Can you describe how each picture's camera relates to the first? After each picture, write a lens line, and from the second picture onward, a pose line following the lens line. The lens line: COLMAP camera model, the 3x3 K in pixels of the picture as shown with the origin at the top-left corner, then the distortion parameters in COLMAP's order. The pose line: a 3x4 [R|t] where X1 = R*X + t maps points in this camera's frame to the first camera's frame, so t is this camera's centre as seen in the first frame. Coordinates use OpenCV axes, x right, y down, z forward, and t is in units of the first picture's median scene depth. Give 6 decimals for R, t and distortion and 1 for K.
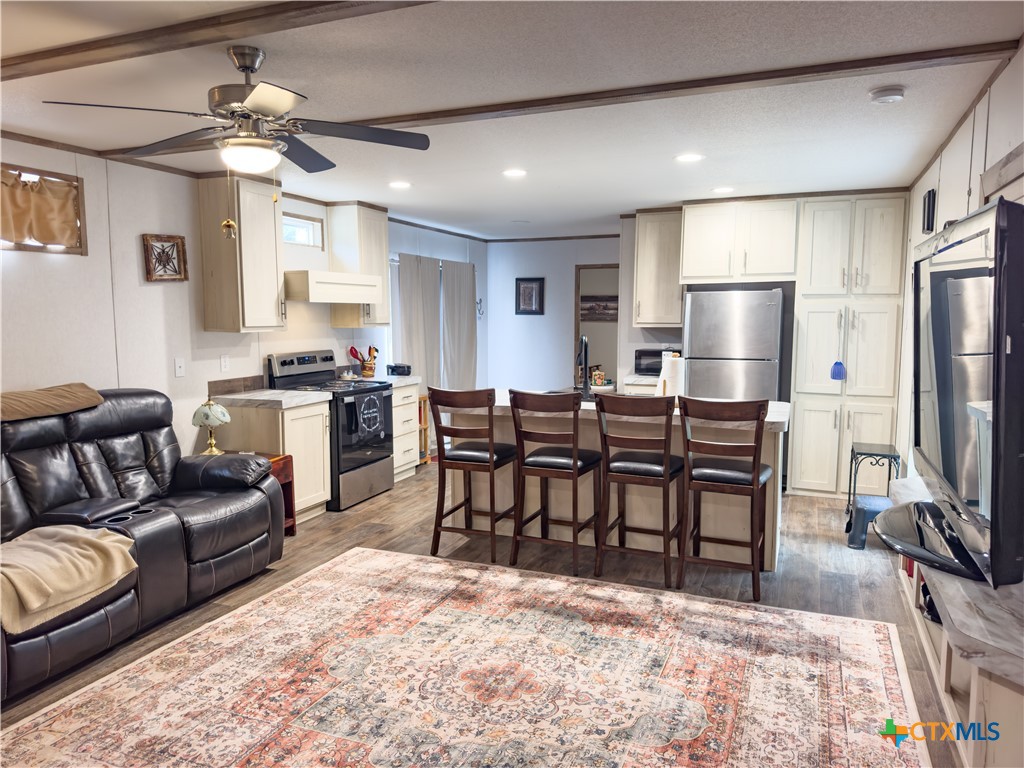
lens RADIAL K [[736.4, 0, 512.0], [0, 736.4, 384.0], [0, 0, 1]] dist [0.087331, -0.080568]
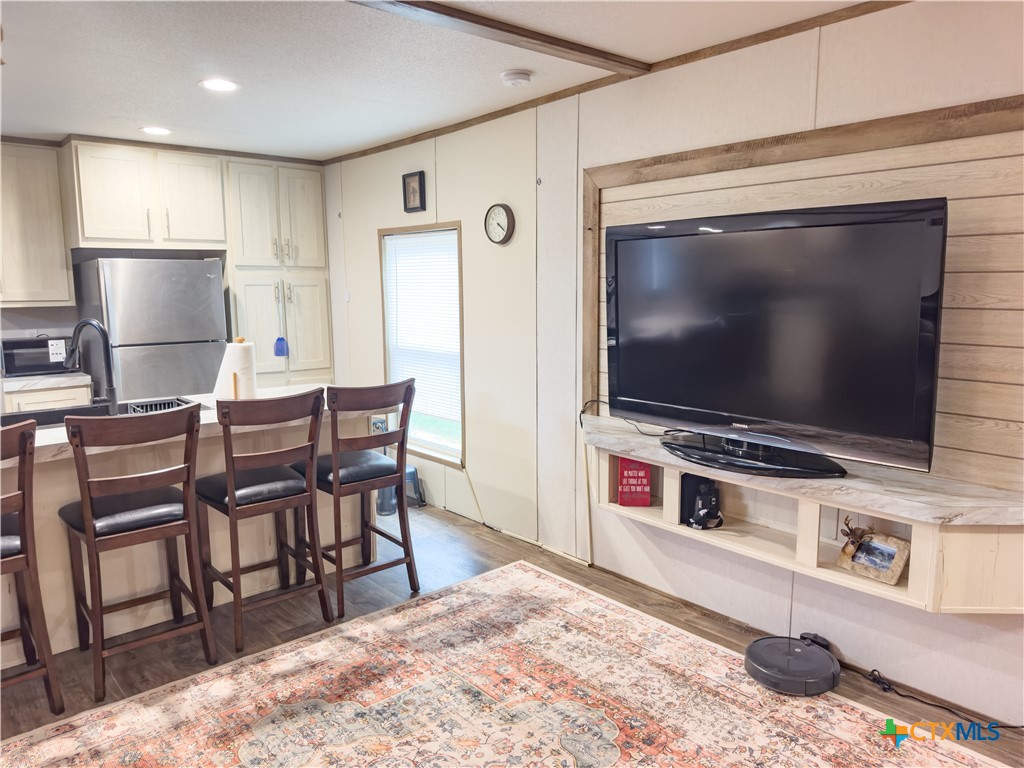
lens RADIAL K [[736.4, 0, 512.0], [0, 736.4, 384.0], [0, 0, 1]] dist [0.087331, -0.080568]
pose [[0.450093, -0.127040, 0.883899, -0.414054], [0.097655, 0.990894, 0.092691, -0.044566], [-0.887626, 0.044597, 0.458400, 0.454495]]
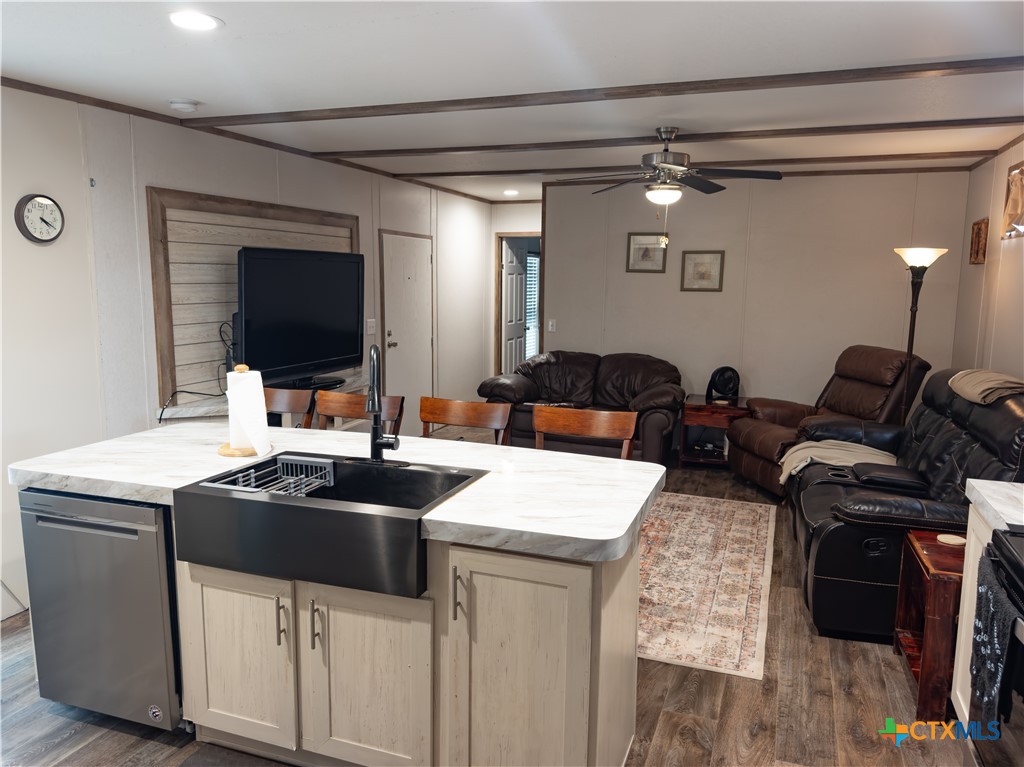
lens RADIAL K [[736.4, 0, 512.0], [0, 736.4, 383.5], [0, 0, 1]] dist [0.087331, -0.080568]
pose [[-0.999134, -0.000063, -0.041608, 0.032381], [-0.010384, 0.968733, 0.247886, -0.222245], [0.040292, 0.248104, -0.967895, 1.966664]]
